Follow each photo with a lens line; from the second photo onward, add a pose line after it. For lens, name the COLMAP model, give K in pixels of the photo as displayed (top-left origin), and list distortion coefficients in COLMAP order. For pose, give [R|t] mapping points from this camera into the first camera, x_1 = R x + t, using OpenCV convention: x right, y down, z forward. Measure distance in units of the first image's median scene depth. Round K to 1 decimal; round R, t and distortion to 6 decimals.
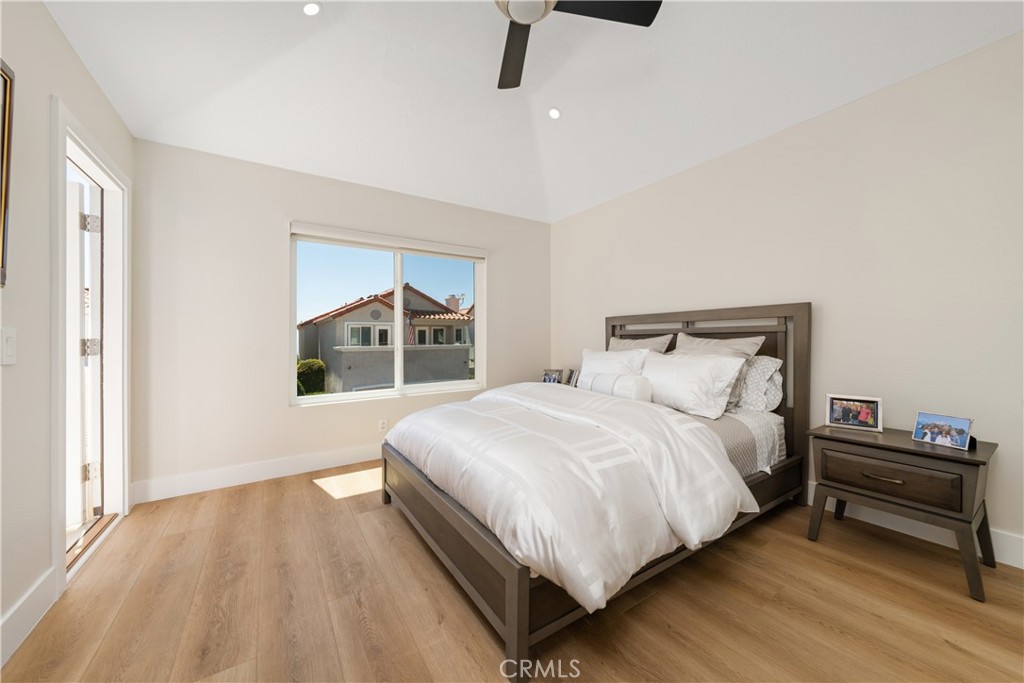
lens RADIAL K [[368.1, 0, 513.1], [0, 368.1, 336.0], [0, 0, 1]] dist [-0.000637, -0.000262]
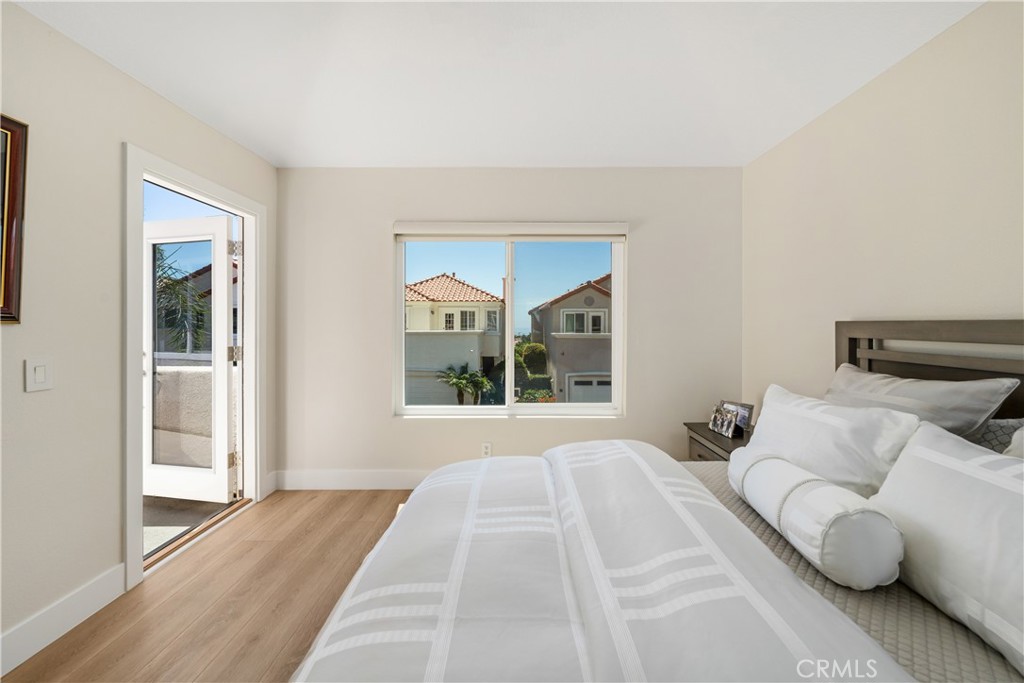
lens RADIAL K [[380.5, 0, 514.6], [0, 380.5, 319.7], [0, 0, 1]] dist [-0.000019, -0.000296]
pose [[0.834510, 0.003223, -0.550983, 0.173287], [-0.004262, 0.999991, -0.000607, -0.052626], [0.550976, 0.002855, 0.834516, 0.310755]]
